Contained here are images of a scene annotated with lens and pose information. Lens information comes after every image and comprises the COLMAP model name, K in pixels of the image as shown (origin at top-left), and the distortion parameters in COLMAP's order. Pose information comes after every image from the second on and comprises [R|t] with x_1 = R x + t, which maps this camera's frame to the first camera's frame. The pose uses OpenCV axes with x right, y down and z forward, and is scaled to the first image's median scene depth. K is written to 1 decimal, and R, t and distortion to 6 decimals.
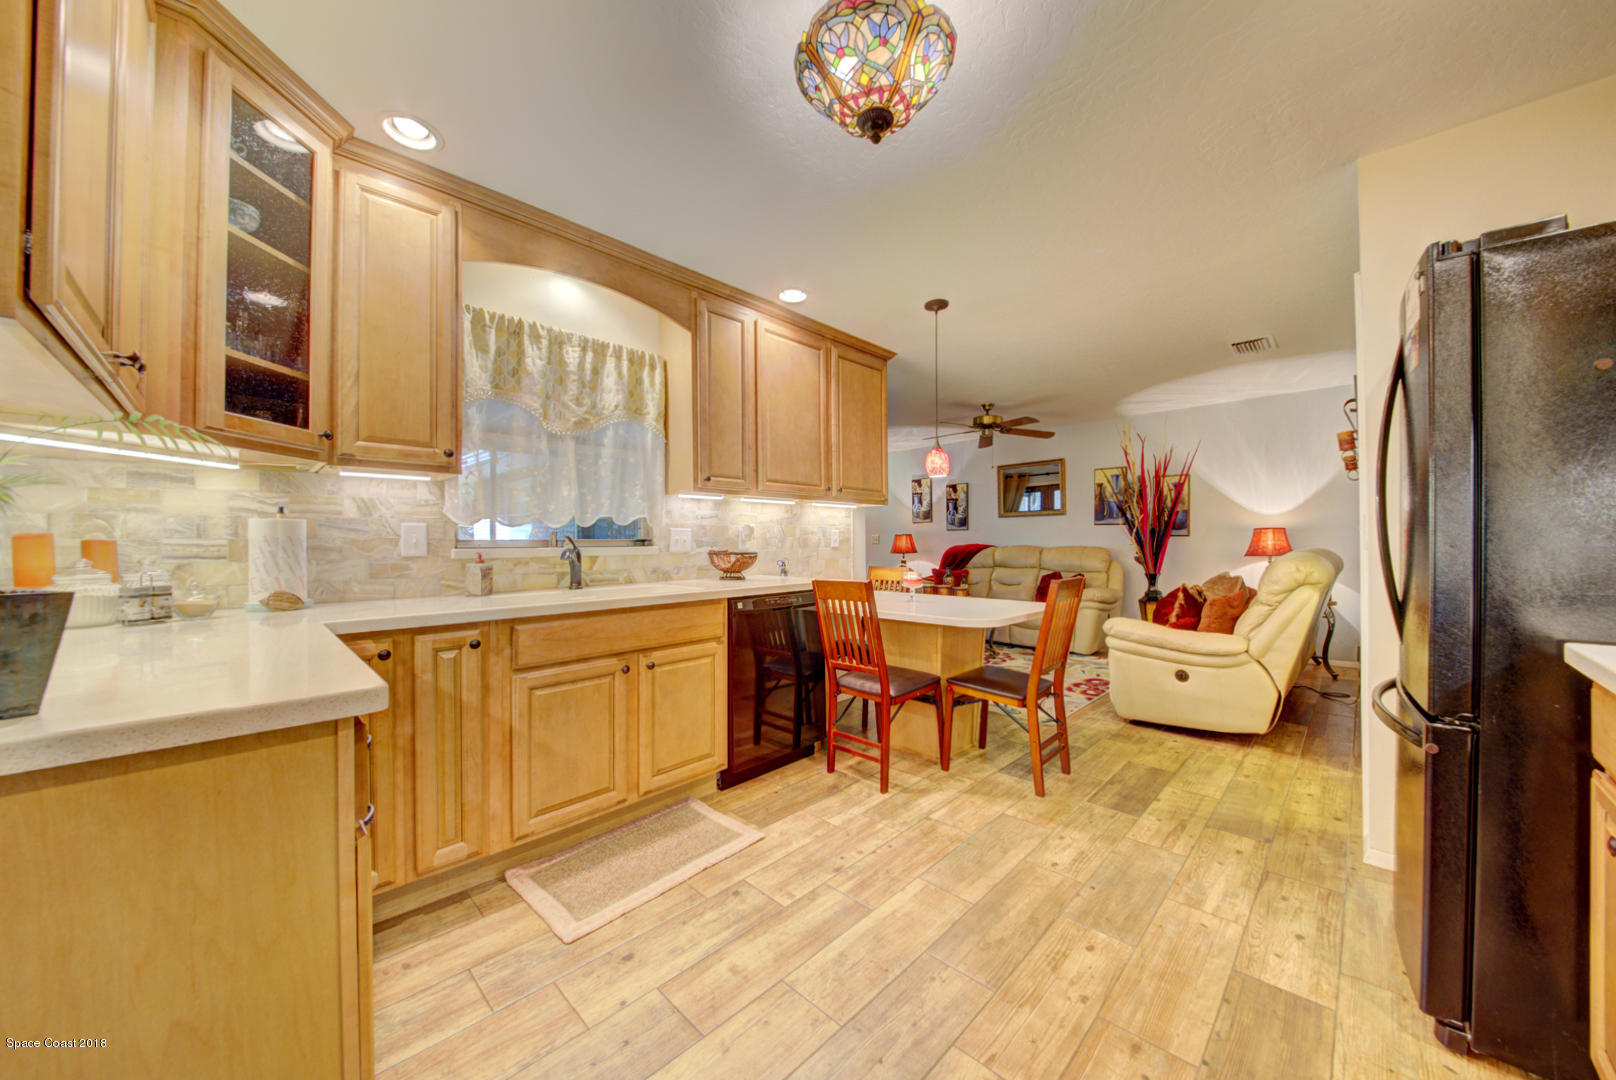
lens RADIAL K [[568.3, 0, 809.9], [0, 568.3, 538.1], [0, 0, 1]] dist [-0.000135, -0.000322]
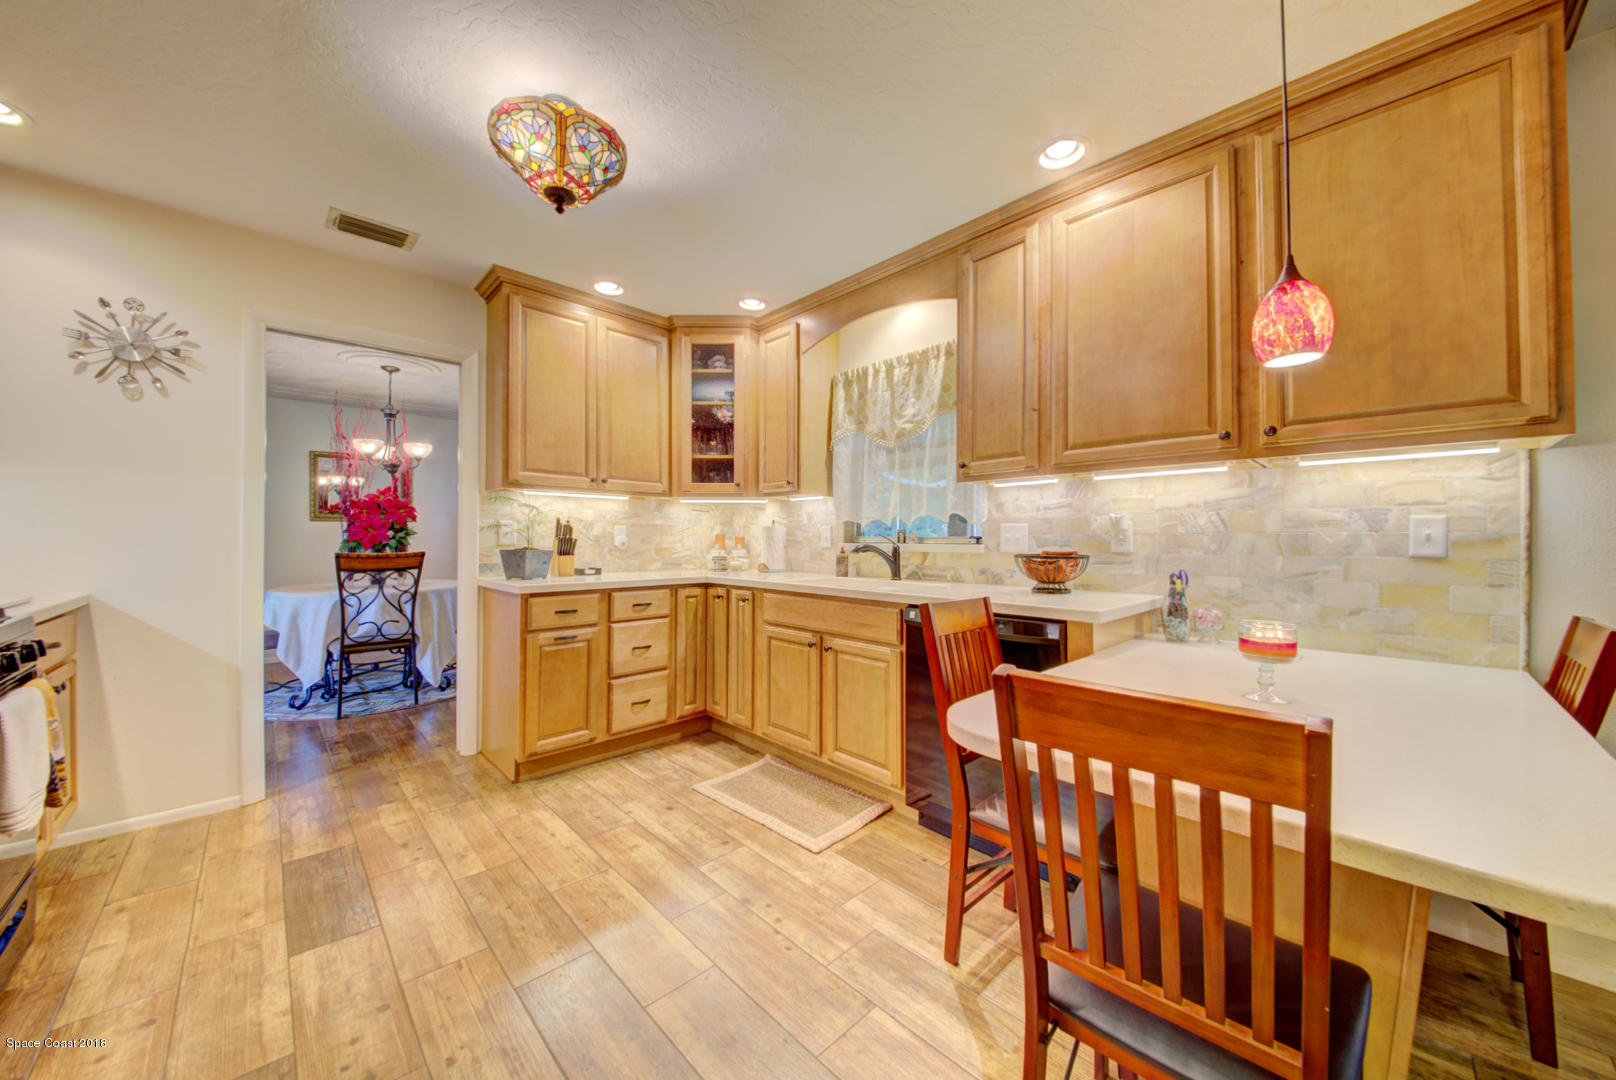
lens RADIAL K [[555.2, 0, 808.0], [0, 555.2, 540.0], [0, 0, 1]] dist [-0.000060, -0.000175]
pose [[-0.025117, 0.012119, -0.999611, 0.757087], [0.006666, 0.999906, 0.011955, -0.006083], [0.999662, -0.006363, -0.025196, 0.914224]]
